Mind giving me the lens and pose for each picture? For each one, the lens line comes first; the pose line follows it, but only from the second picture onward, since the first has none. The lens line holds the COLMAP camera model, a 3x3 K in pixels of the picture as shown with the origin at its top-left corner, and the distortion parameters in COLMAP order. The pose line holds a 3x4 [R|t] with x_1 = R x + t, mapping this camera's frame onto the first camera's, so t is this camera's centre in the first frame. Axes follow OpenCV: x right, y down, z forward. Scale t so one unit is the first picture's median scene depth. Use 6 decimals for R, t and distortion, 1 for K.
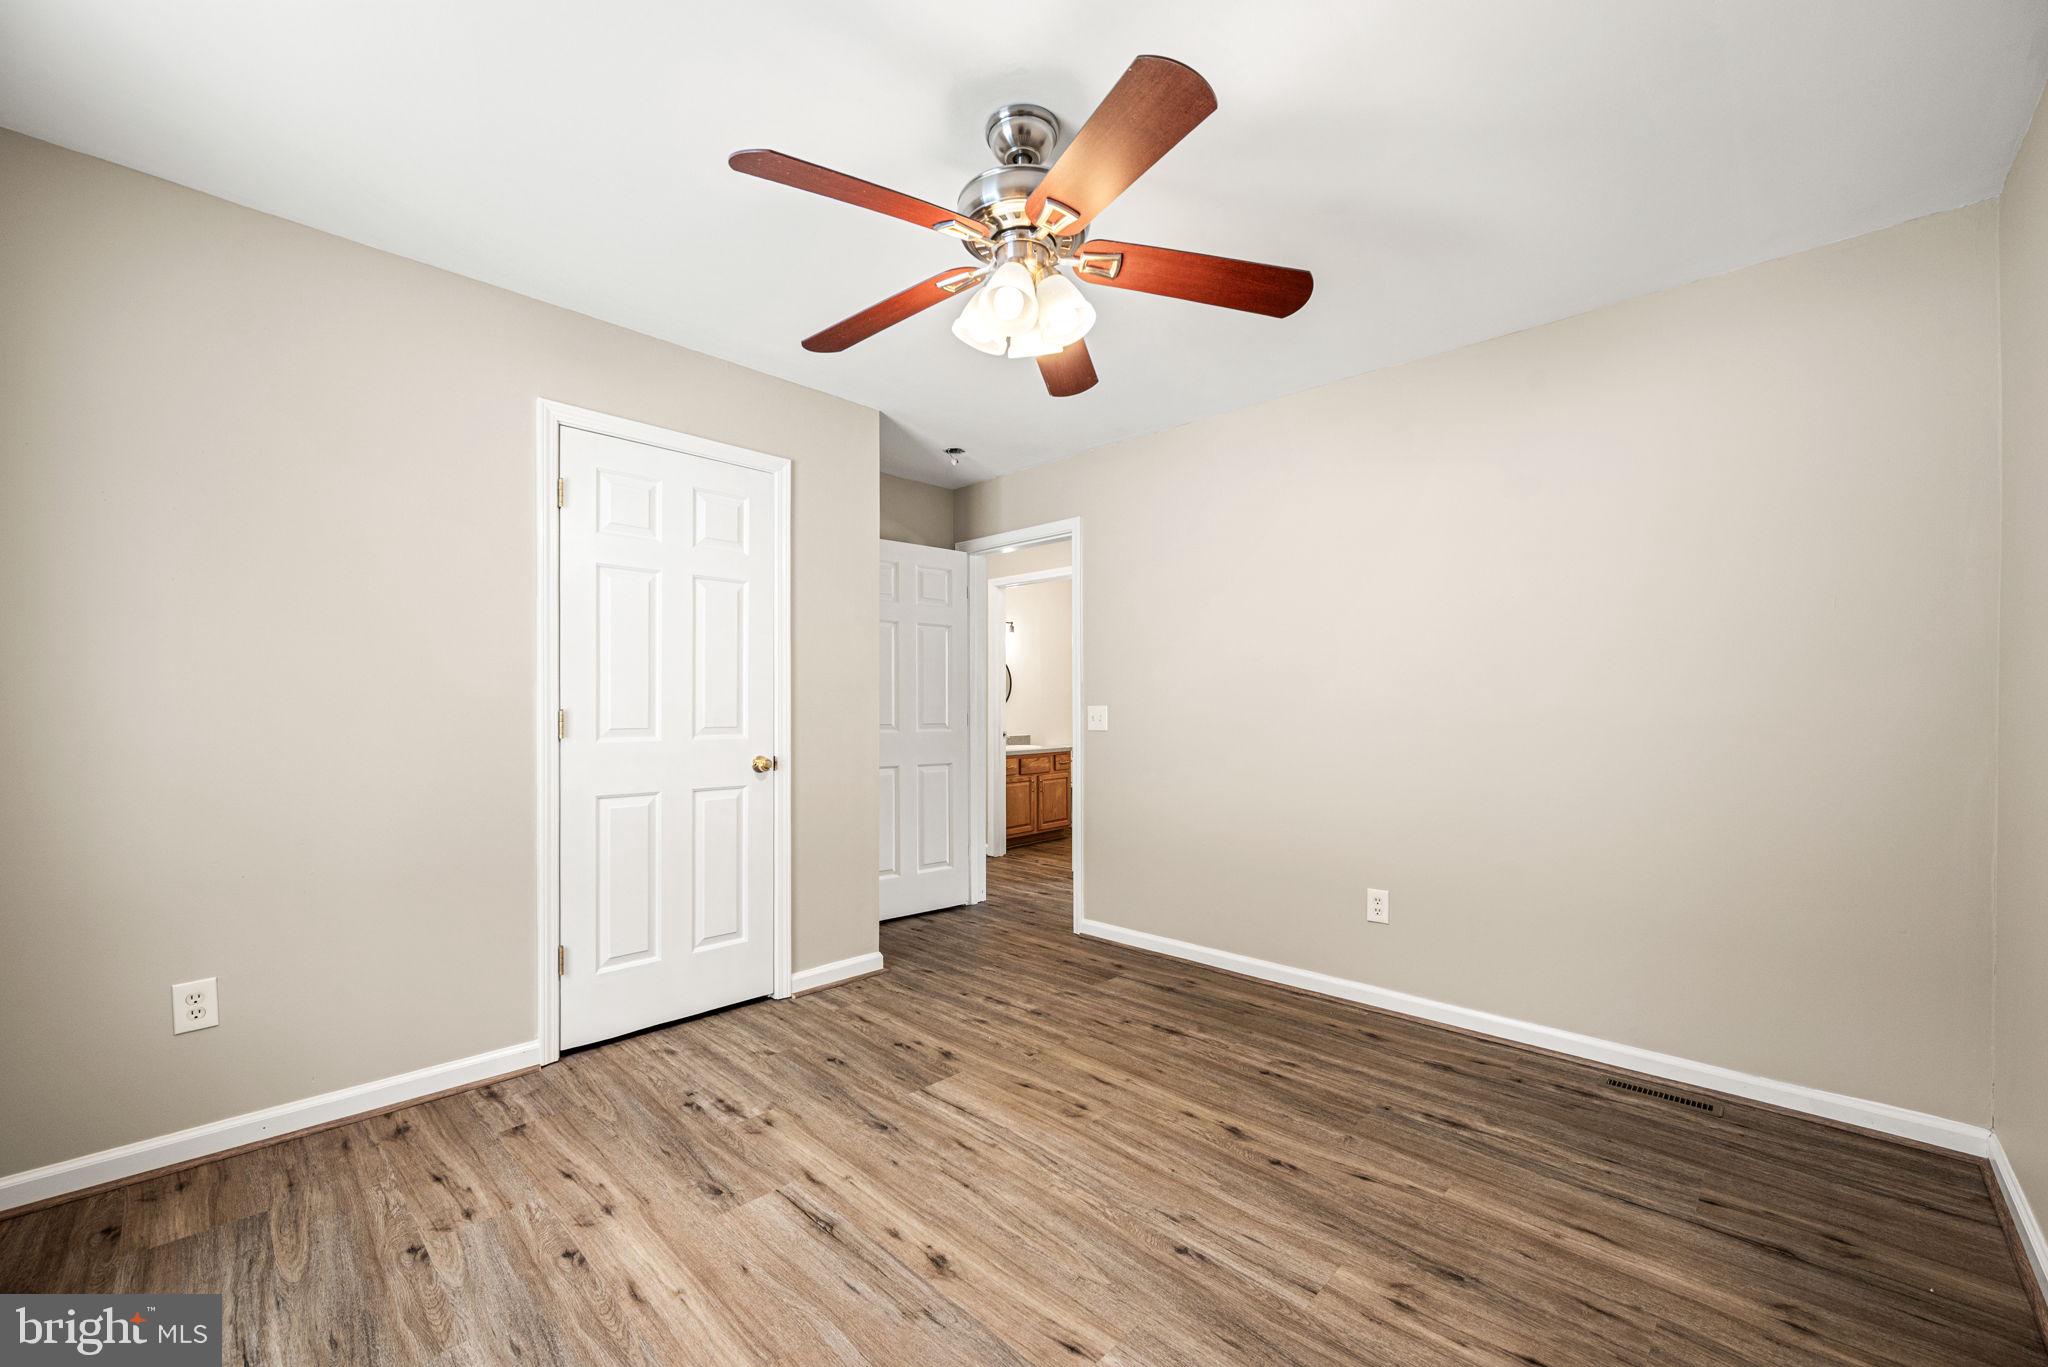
lens RADIAL K [[804.5, 0, 1019.1], [0, 804.5, 696.1], [0, 0, 1]] dist [-0.015675, -0.000111]
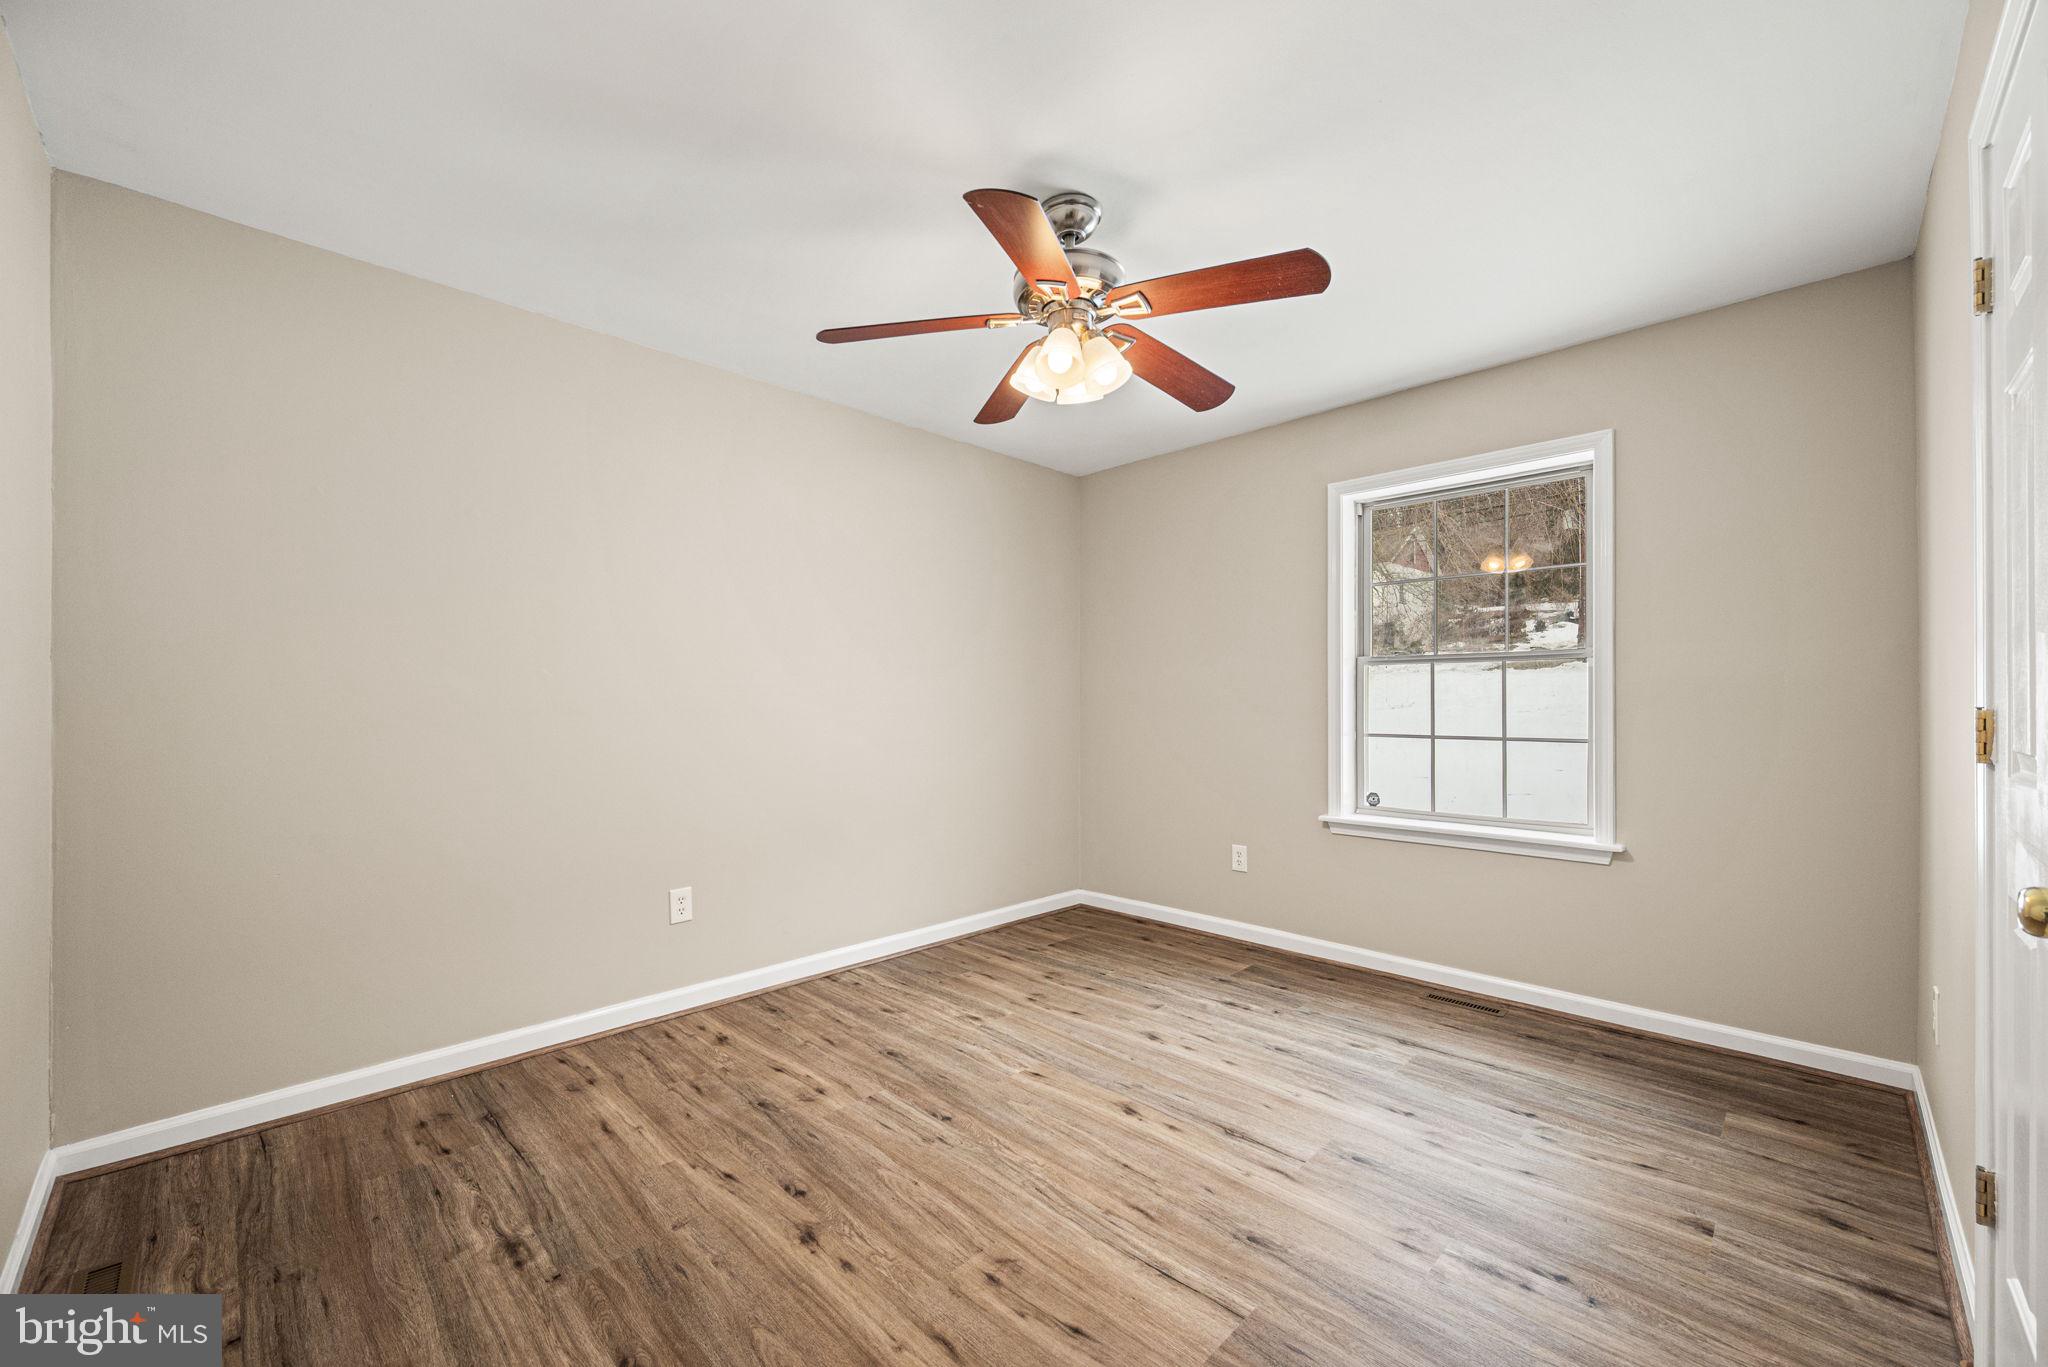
lens RADIAL K [[804.5, 0, 1029.1], [0, 804.5, 694.1], [0, 0, 1]] dist [-0.015675, -0.000111]
pose [[-0.999907, -0.000438, 0.013612, 0.043351], [-0.000743, 0.999749, -0.022398, 0.025014], [-0.013598, -0.022406, -0.999656, 1.969267]]
